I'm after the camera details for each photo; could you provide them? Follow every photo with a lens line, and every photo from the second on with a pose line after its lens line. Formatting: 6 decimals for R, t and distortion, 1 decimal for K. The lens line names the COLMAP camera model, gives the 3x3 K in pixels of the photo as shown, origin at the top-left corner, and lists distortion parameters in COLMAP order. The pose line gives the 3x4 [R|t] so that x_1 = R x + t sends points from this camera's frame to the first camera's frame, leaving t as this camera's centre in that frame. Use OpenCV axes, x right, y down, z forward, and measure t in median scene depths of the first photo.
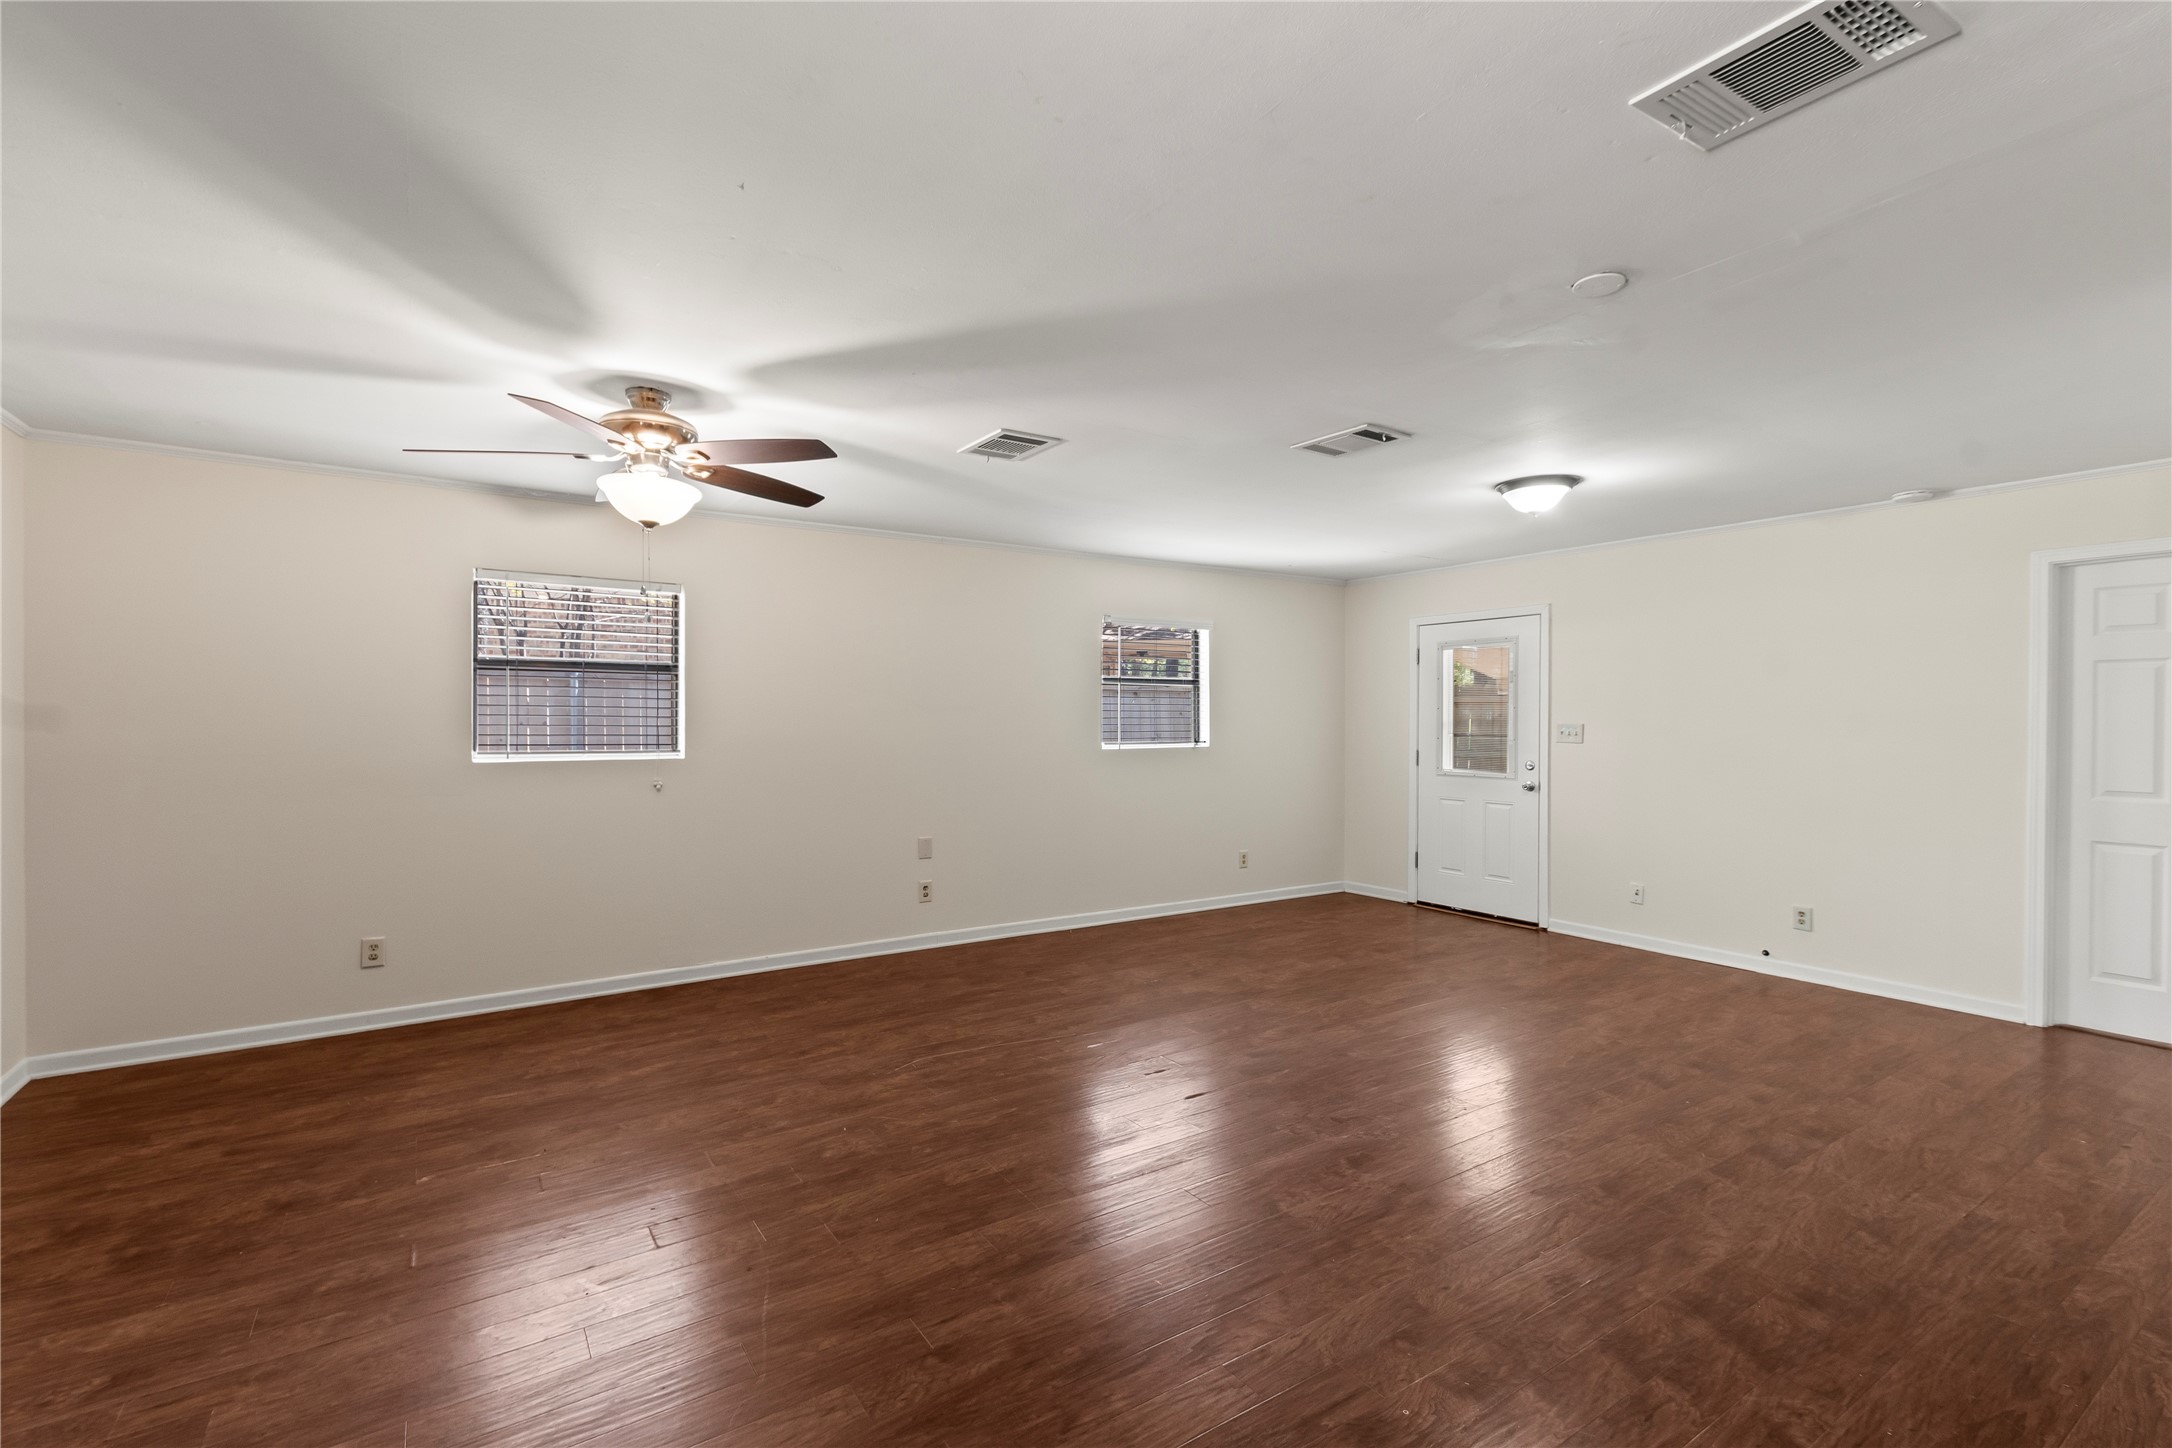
lens RADIAL K [[943.9, 0, 1082.2], [0, 943.9, 723.5], [0, 0, 1]] dist [-0.000895, -0.000294]
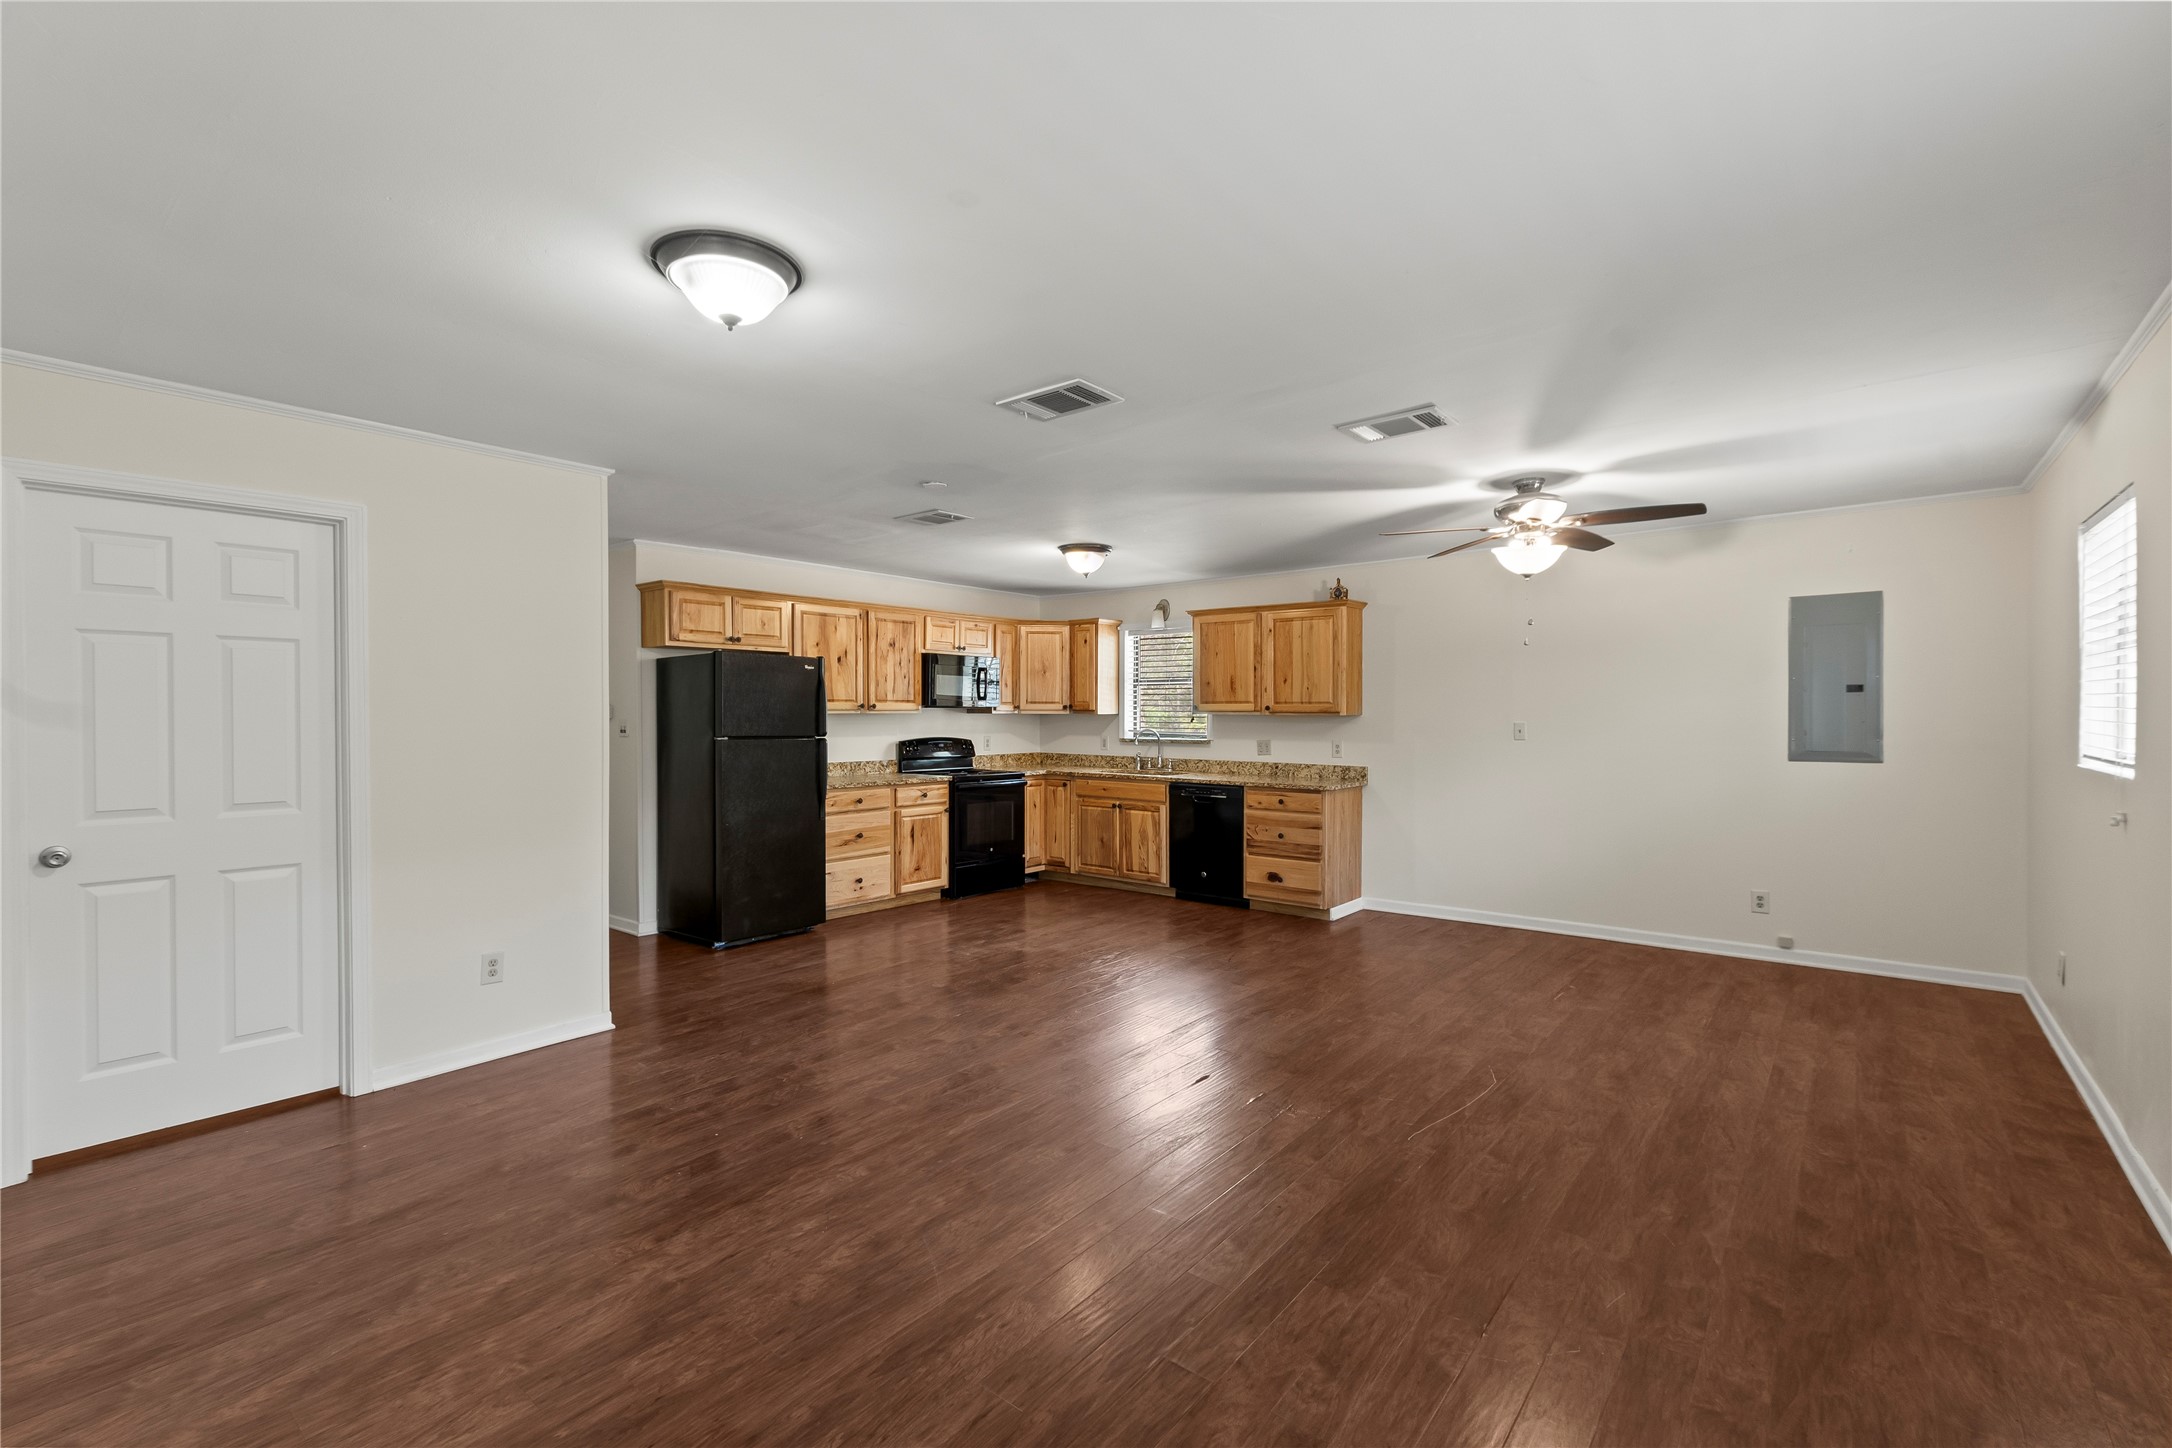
lens RADIAL K [[943.9, 0, 1088.3], [0, 943.9, 720.5], [0, 0, 1]] dist [-0.000895, -0.000294]
pose [[-0.951349, 0.003883, -0.308090, 0.481782], [0.001095, 0.999957, 0.009223, -0.016981], [0.308113, 0.008437, -0.951312, 1.676933]]
